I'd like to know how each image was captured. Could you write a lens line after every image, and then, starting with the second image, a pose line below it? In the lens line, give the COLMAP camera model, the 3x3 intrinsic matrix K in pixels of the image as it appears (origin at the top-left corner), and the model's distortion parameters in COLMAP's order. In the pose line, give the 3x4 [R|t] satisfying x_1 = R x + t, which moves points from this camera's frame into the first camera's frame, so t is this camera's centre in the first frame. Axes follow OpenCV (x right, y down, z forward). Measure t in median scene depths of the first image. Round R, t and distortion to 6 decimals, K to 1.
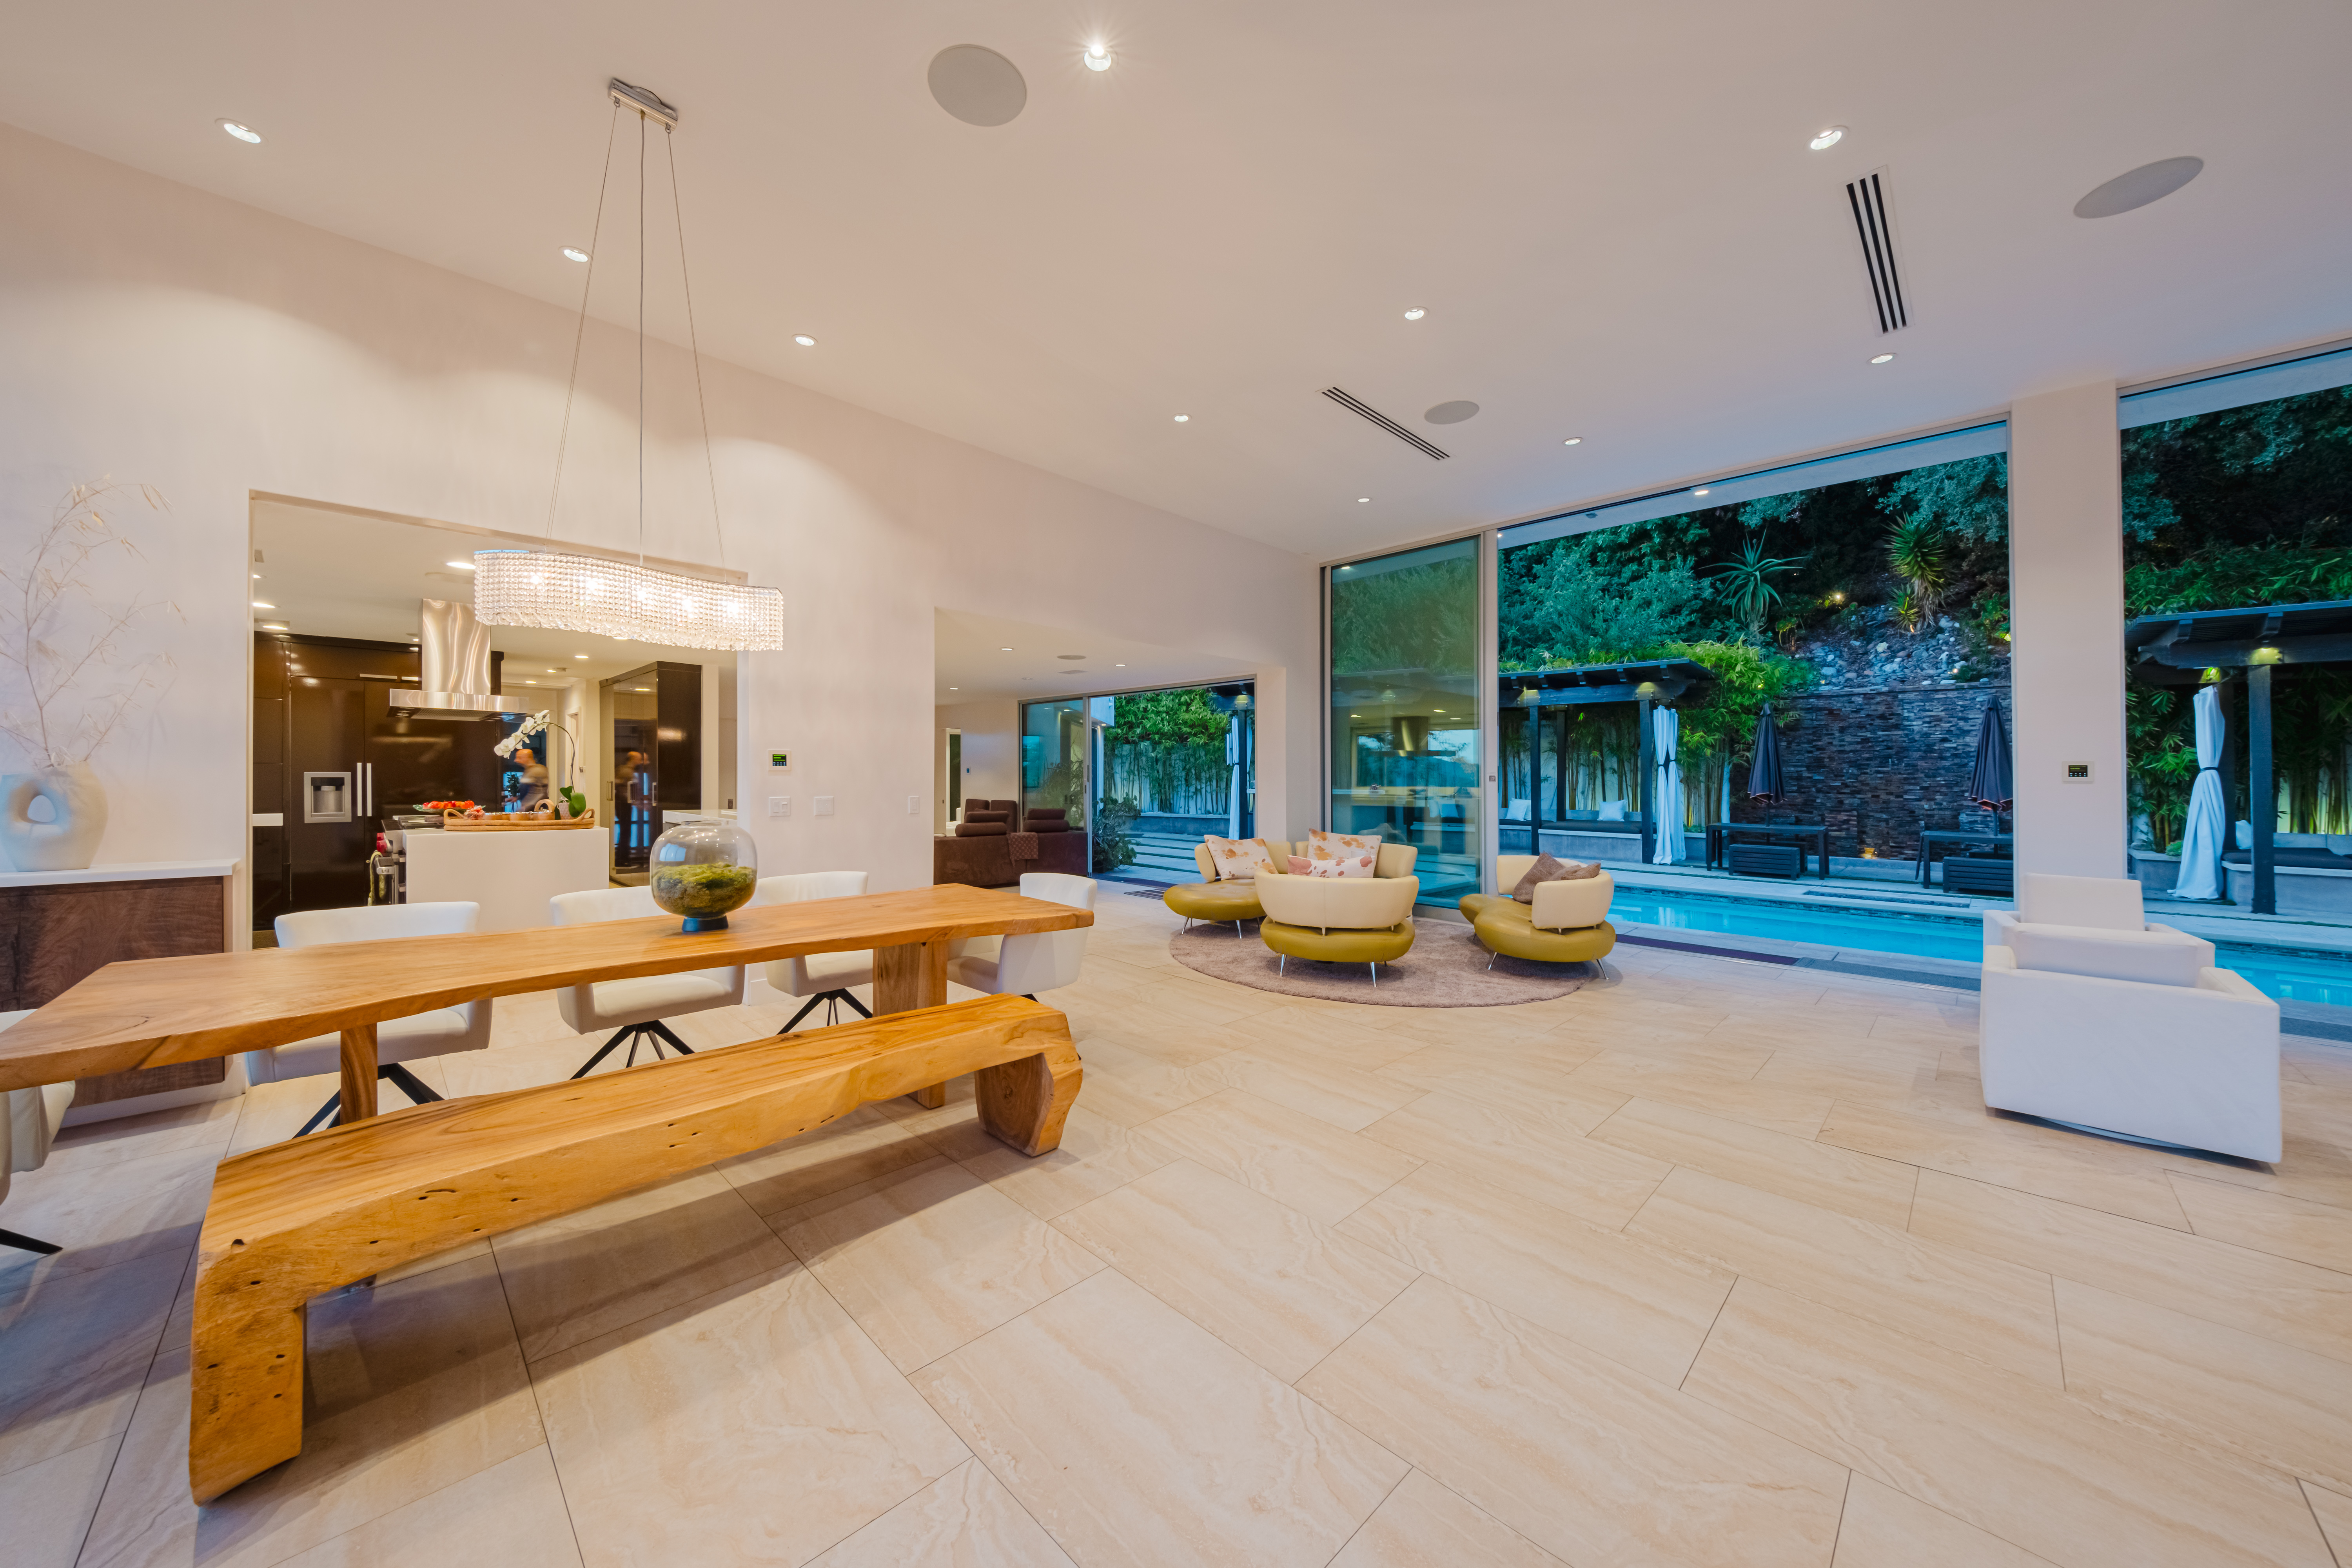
lens RADIAL K [[804.9, 0, 1161.1], [0, 804.9, 774.6], [0, 0, 1]] dist [0.025454, -0.014274]
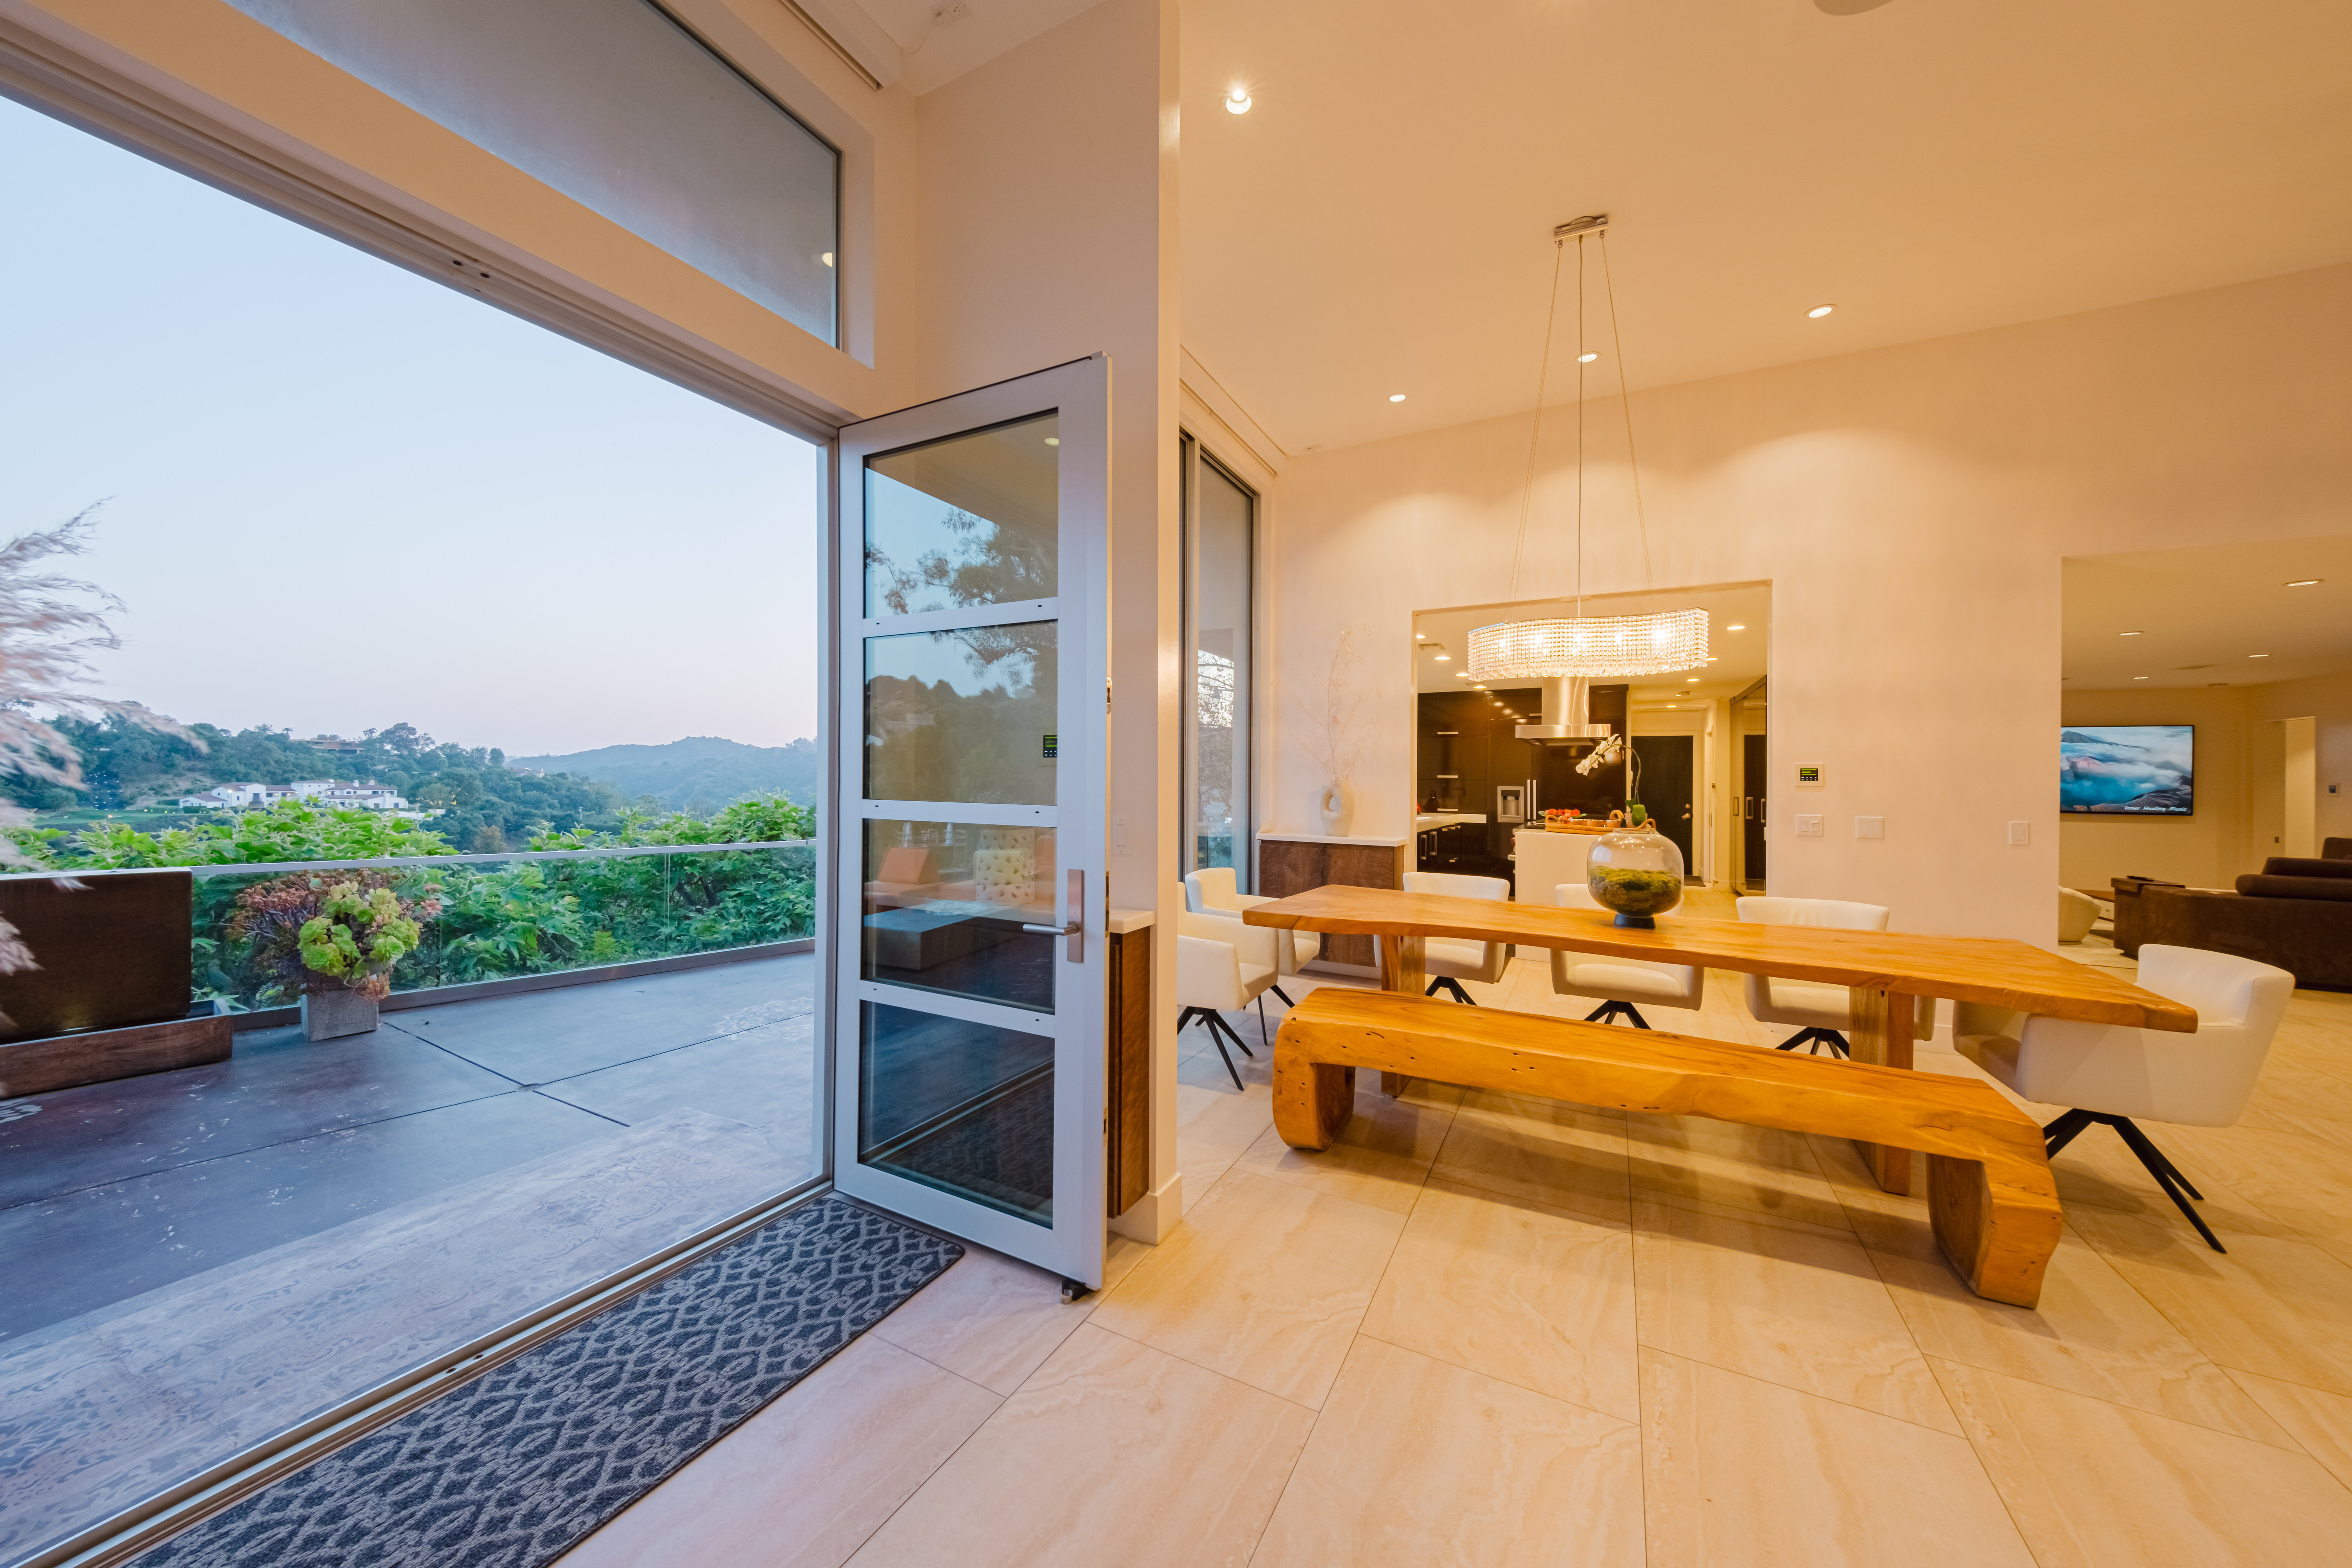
lens RADIAL K [[816.2, 0, 1161.8], [0, 816.2, 784.3], [0, 0, 1]] dist [-0.011797, -0.000115]
pose [[0.285520, 0.001395, -0.958372, 0.346073], [-0.009069, 0.999958, -0.001246, 0.001354], [0.958330, 0.009047, 0.285521, 0.052098]]
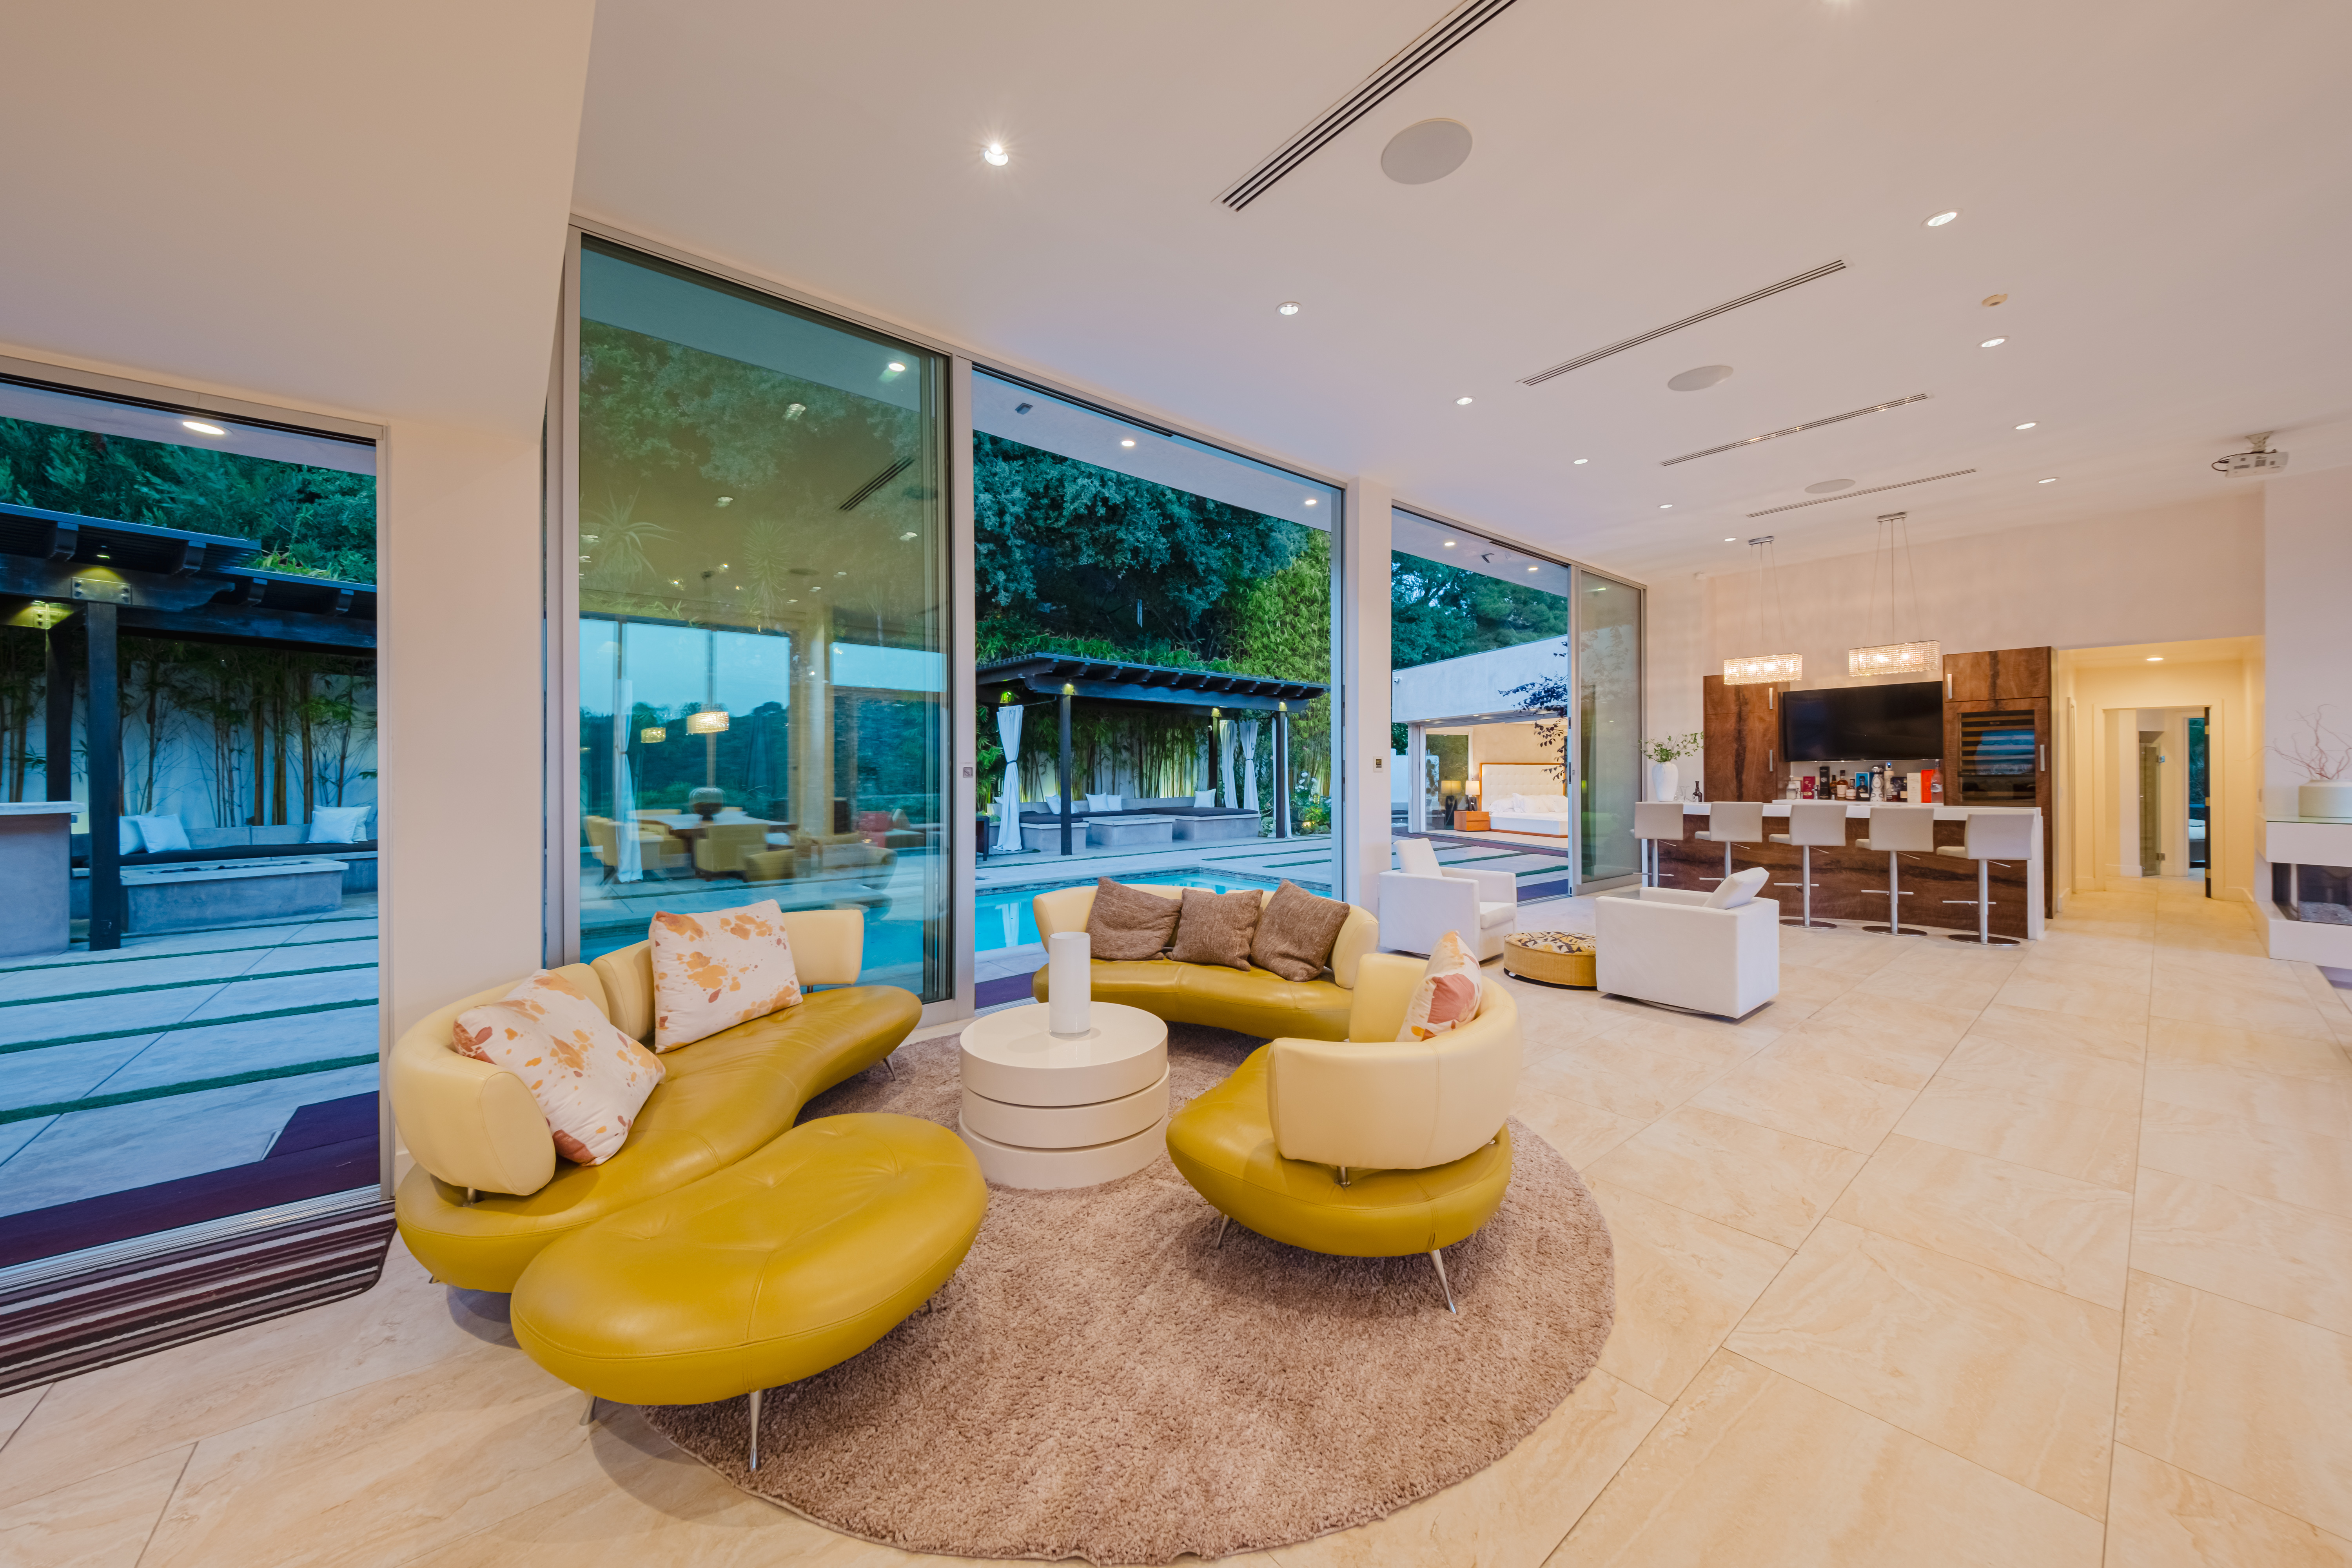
lens RADIAL K [[804.9, 0, 1161.1], [0, 804.9, 774.6], [0, 0, 1]] dist [0.025454, -0.014274]
pose [[0.107423, -0.005327, 0.994199, -0.482140], [0.001626, 0.999985, 0.005182, 0.030086], [-0.994212, 0.001060, 0.107431, 1.924959]]
